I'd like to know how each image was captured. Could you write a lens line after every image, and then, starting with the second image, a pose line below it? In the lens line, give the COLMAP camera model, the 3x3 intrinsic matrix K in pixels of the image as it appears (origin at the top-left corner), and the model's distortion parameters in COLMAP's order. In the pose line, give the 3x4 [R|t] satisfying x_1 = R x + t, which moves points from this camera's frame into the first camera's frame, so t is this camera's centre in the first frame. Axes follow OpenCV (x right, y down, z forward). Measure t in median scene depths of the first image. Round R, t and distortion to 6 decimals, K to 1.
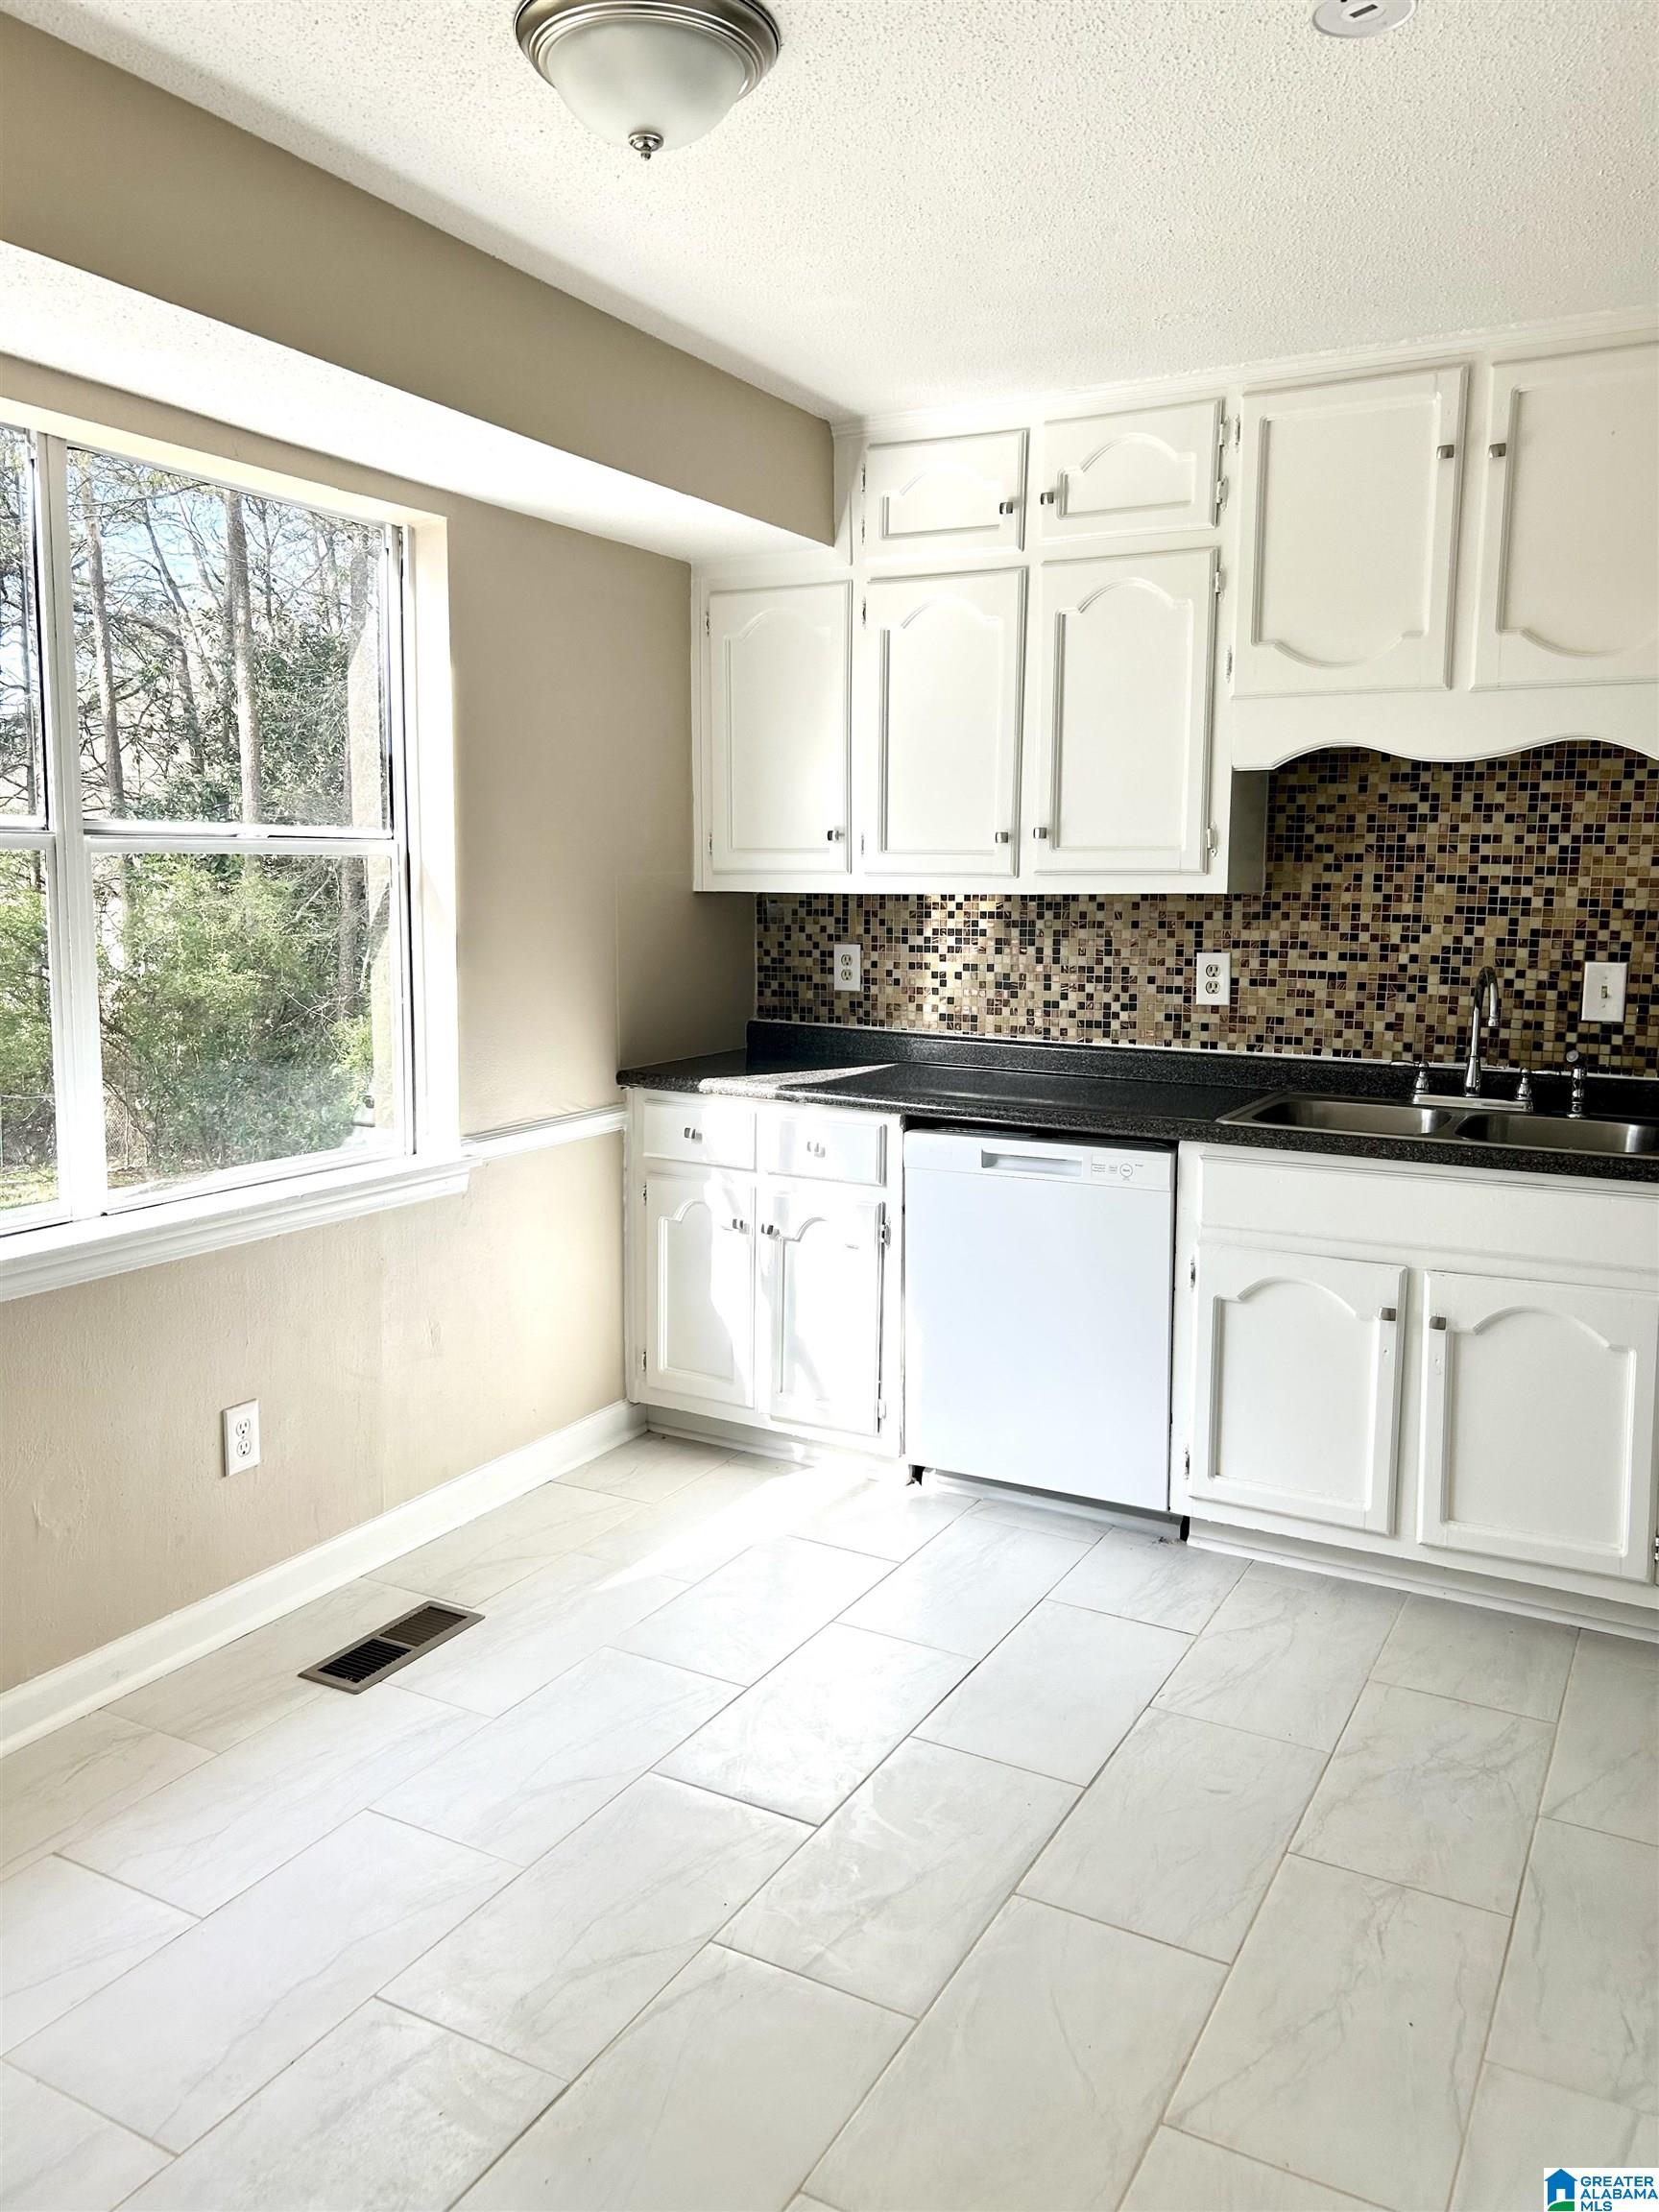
lens RADIAL K [[1663.6, 0, 818.1], [0, 1663.6, 1109.5], [0, 0, 1]] dist [0.043404, -0.046209]
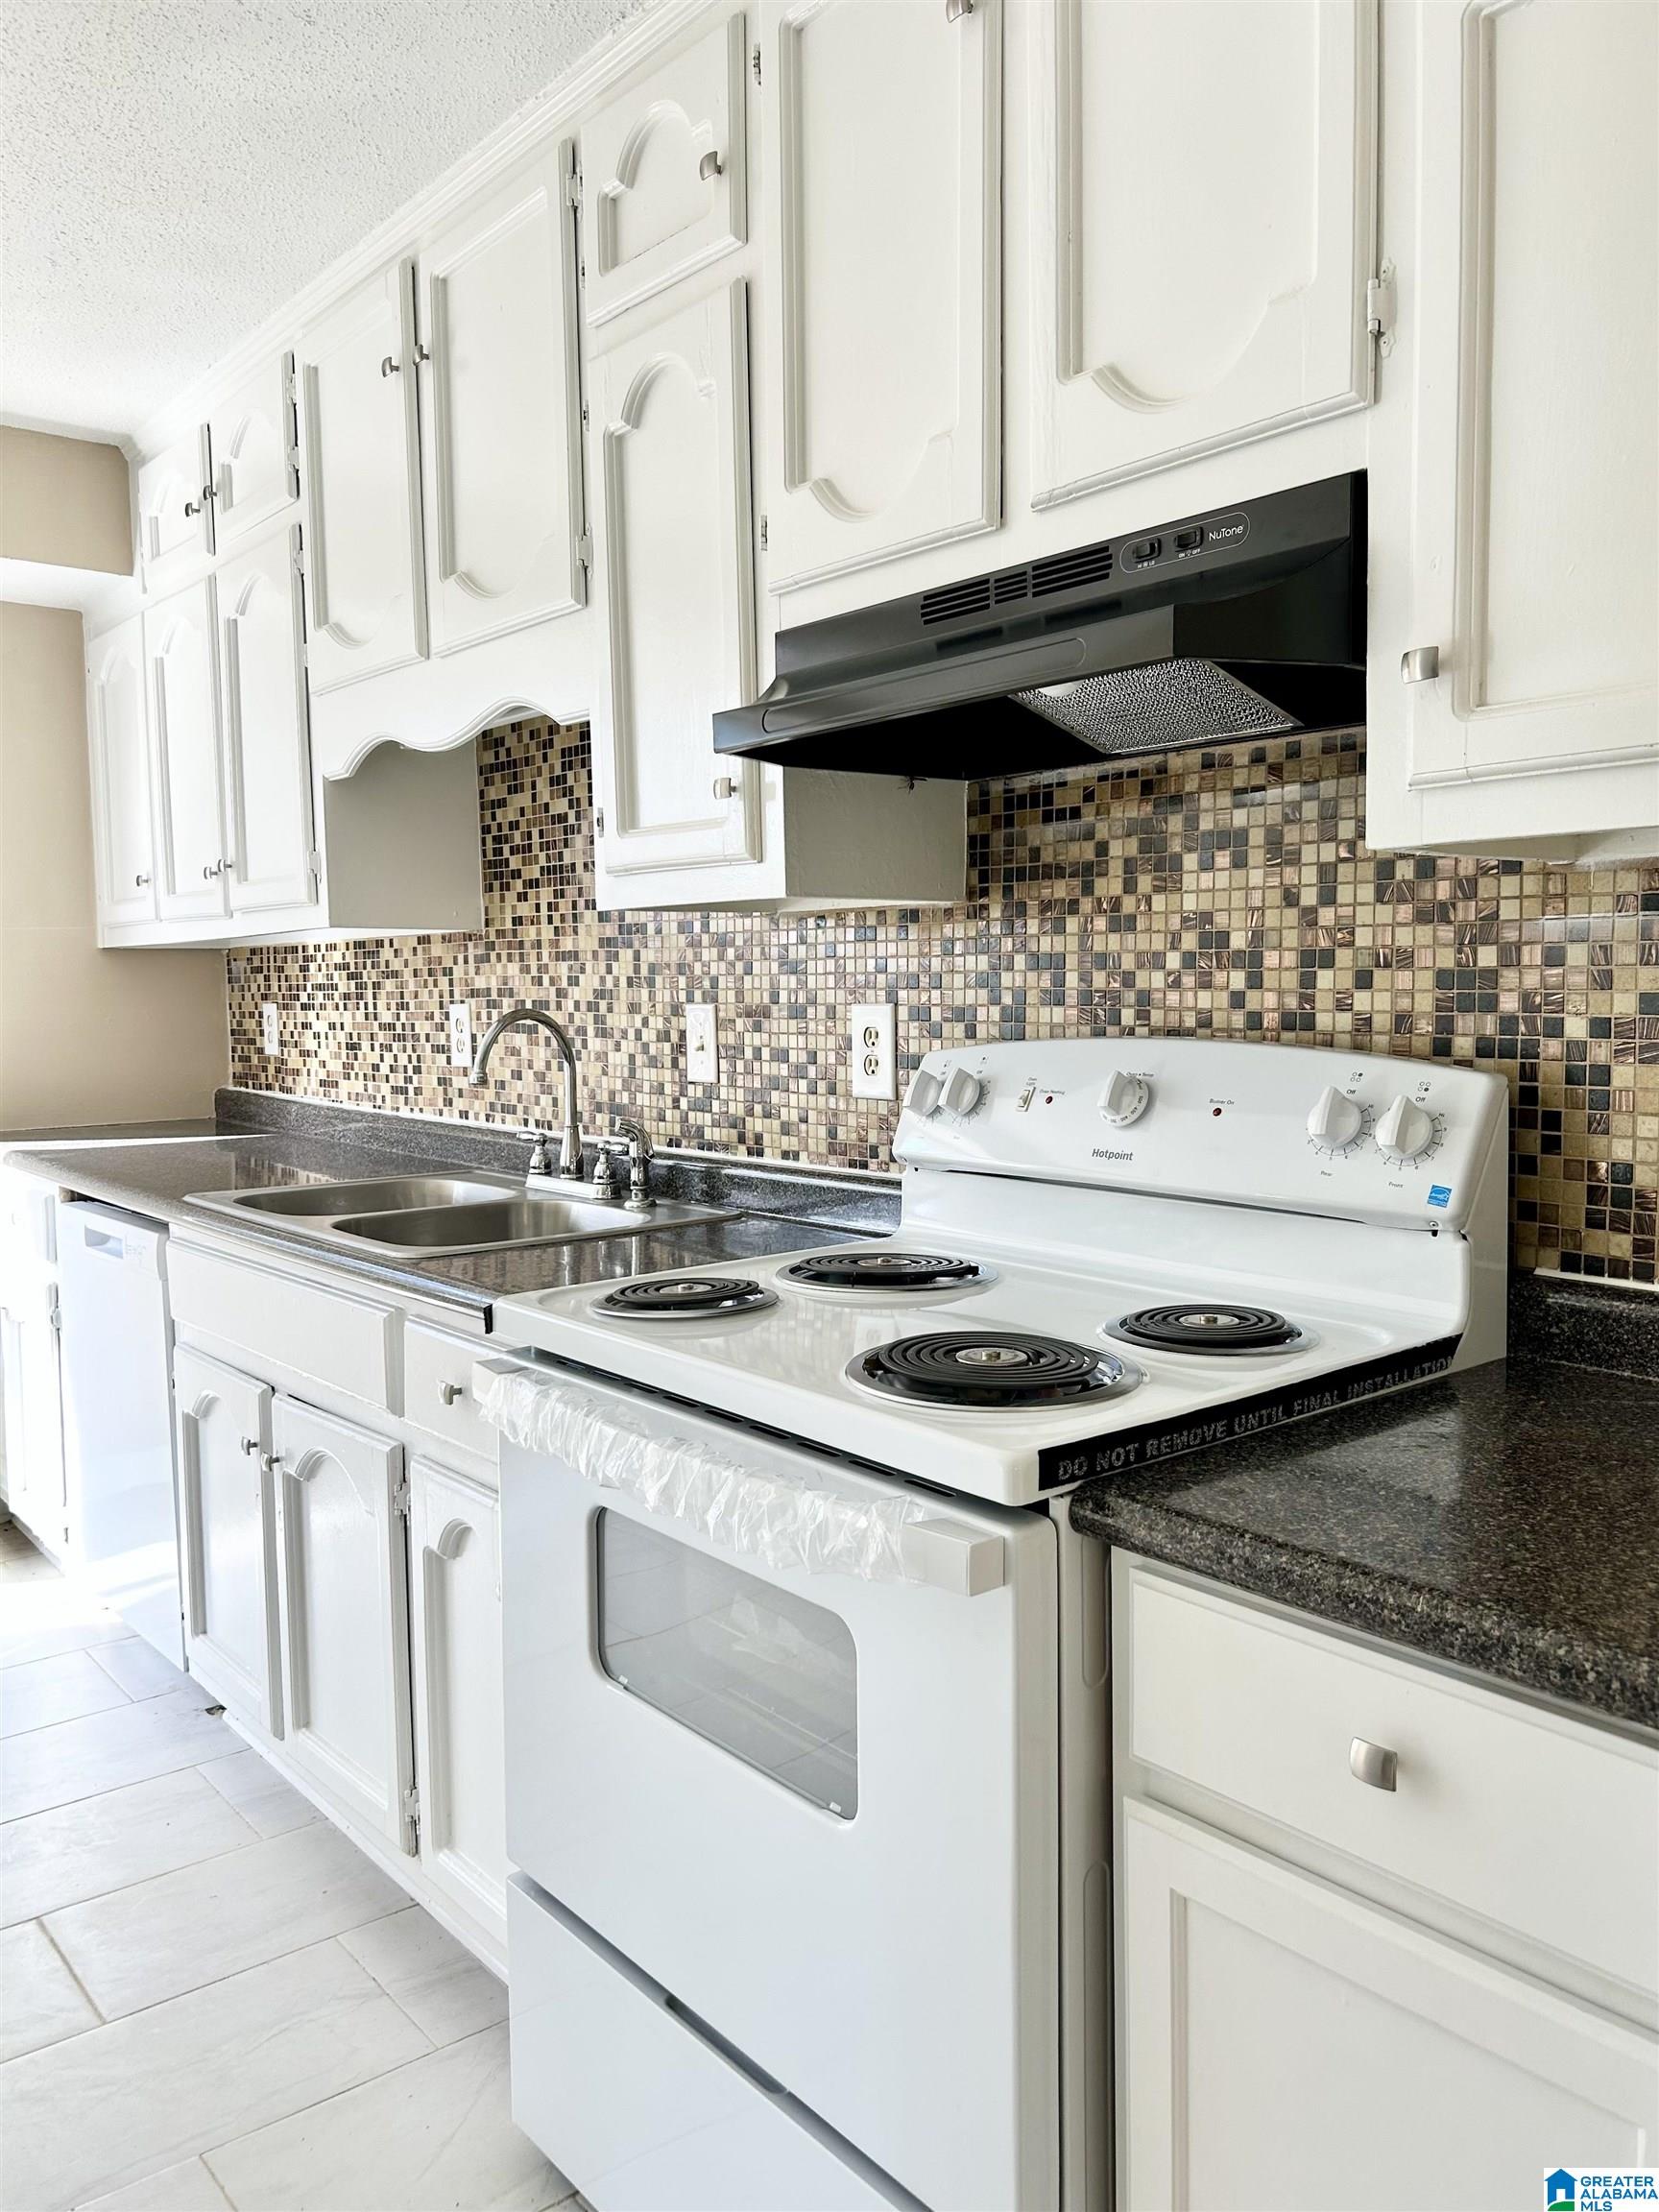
lens RADIAL K [[1663.6, 0, 820.3], [0, 1663.6, 1104.0], [0, 0, 1]] dist [0.043404, -0.046209]
pose [[0.925658, 0.011748, -0.378179, 0.790229], [-0.038281, 0.997297, -0.062719, 0.001913], [0.376419, 0.072534, 0.923606, 0.326177]]
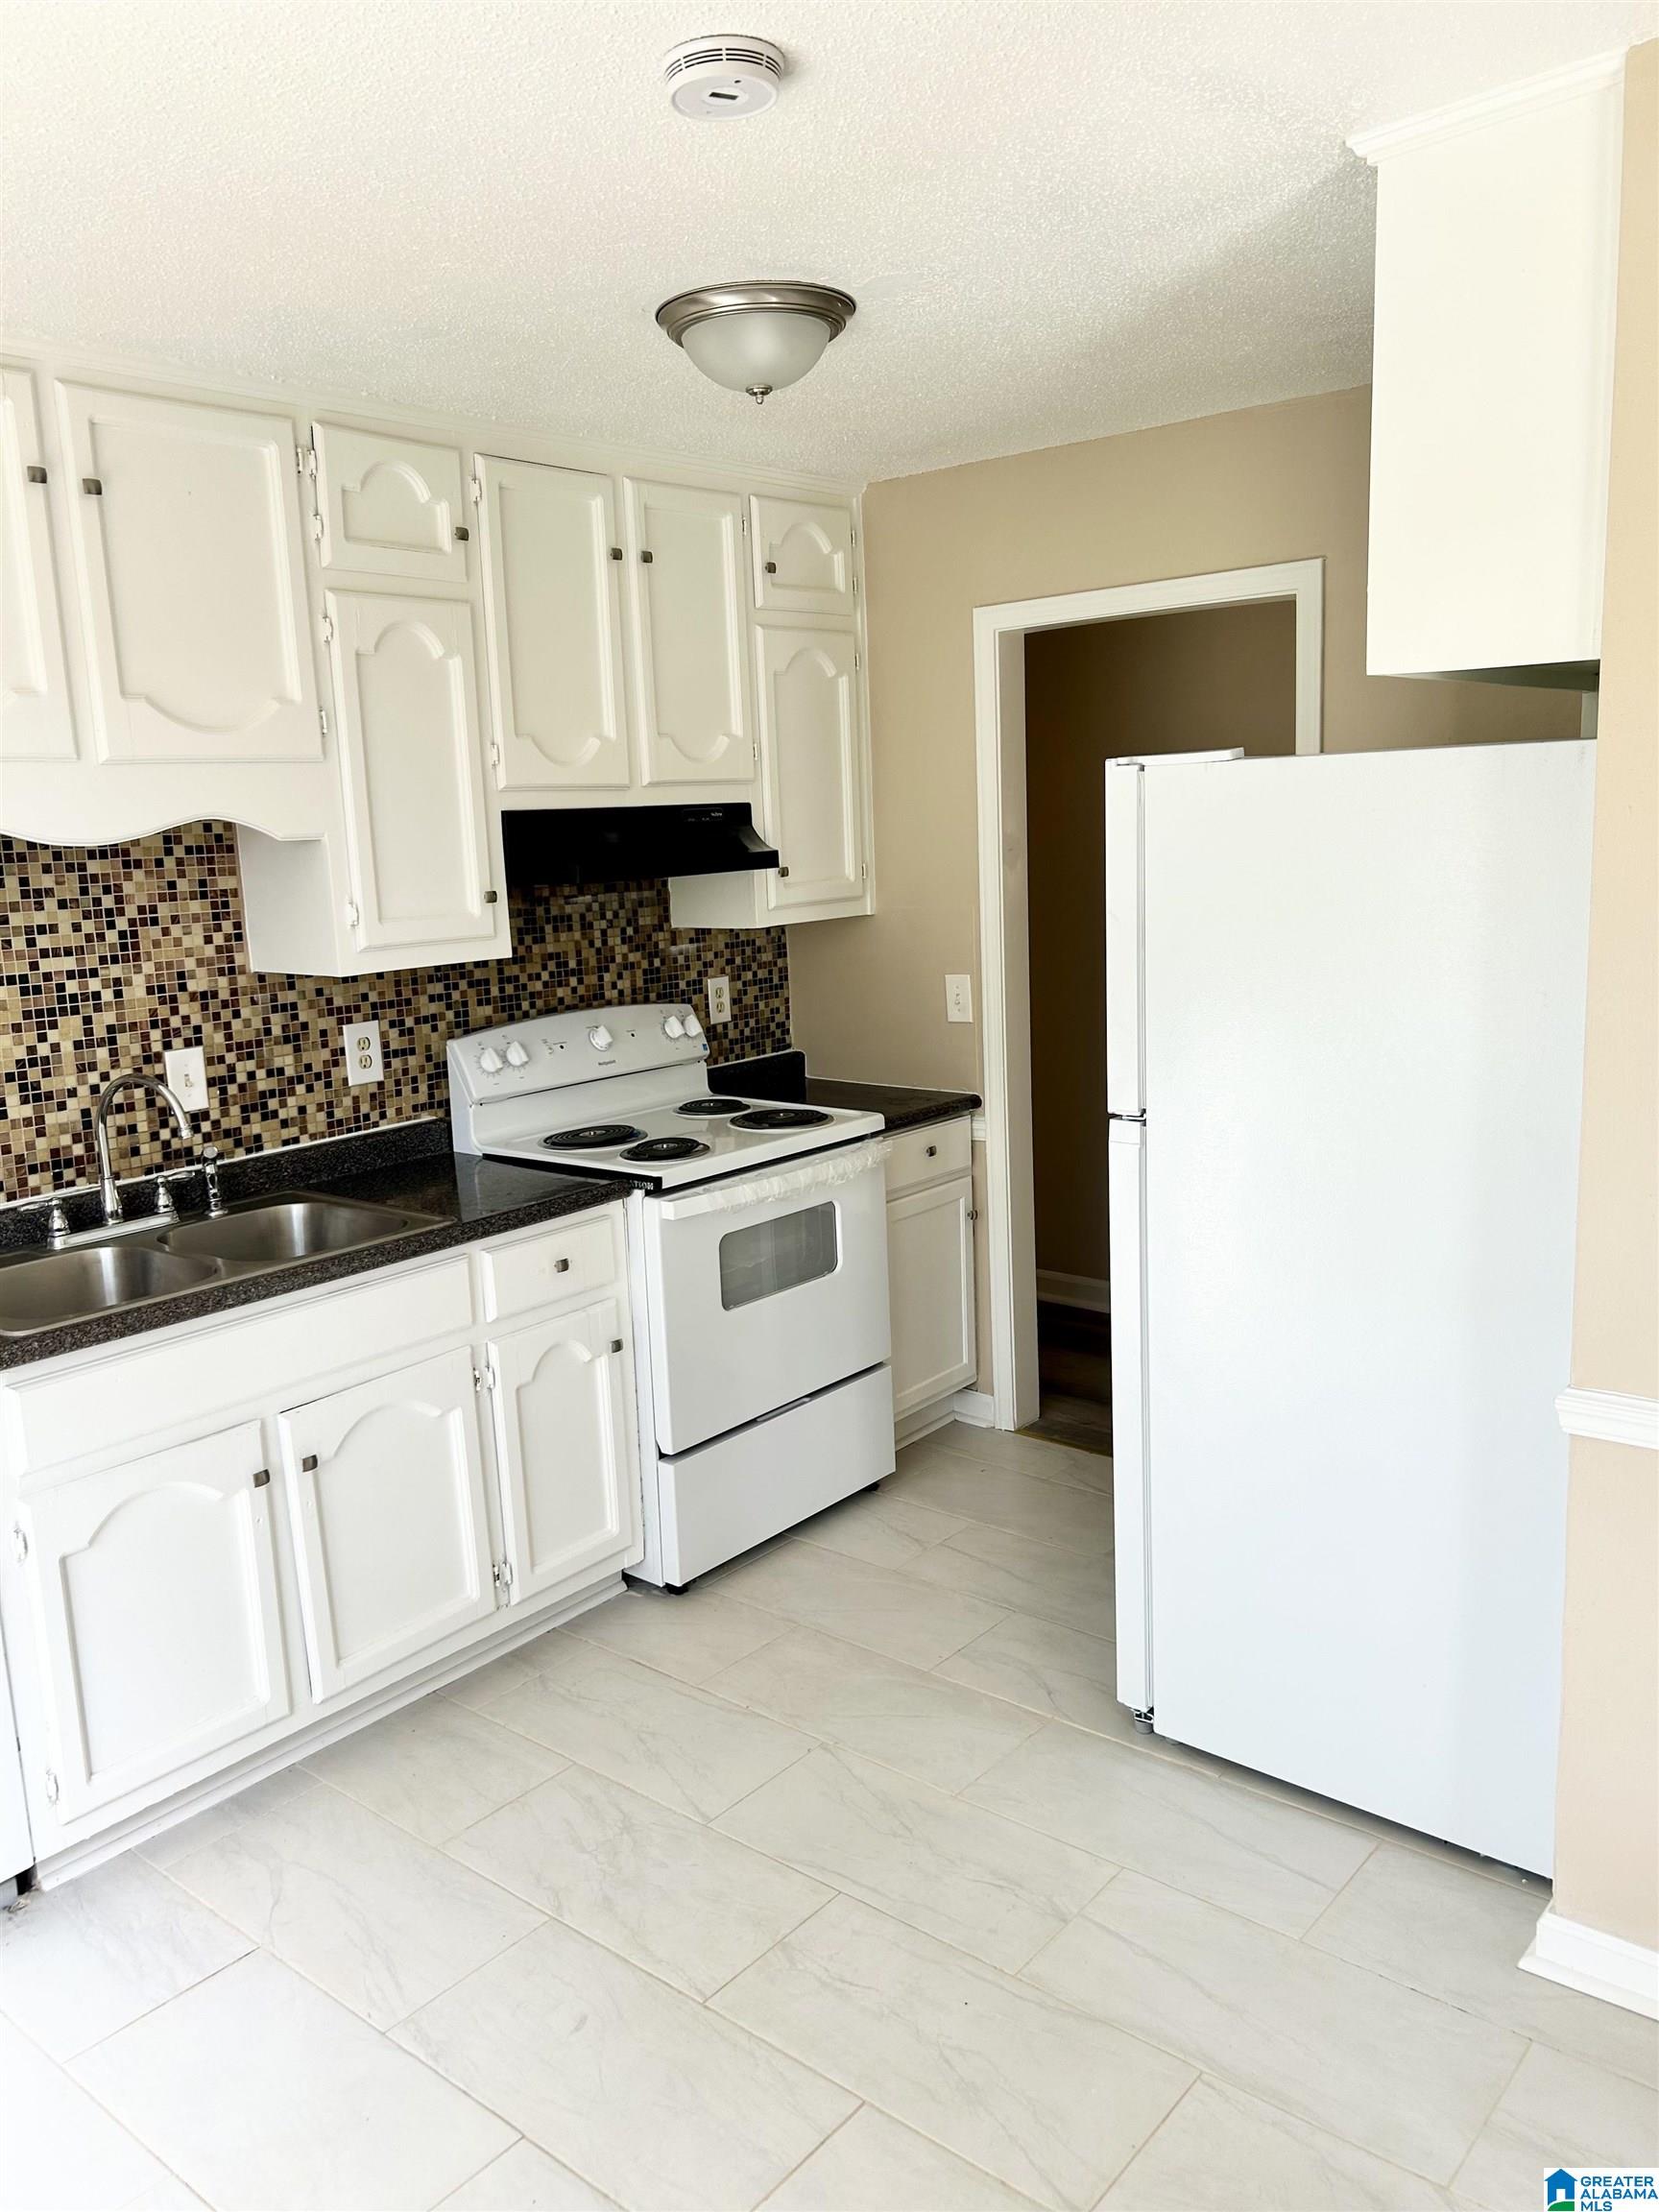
lens RADIAL K [[1663.6, 0, 808.8], [0, 1663.6, 1121.5], [0, 0, 1]] dist [0.043404, -0.046209]
pose [[0.197743, -0.190810, 0.961504, -0.366962], [0.186834, 0.970227, 0.154117, -0.125636], [-0.962284, 0.149166, 0.227505, 0.445246]]
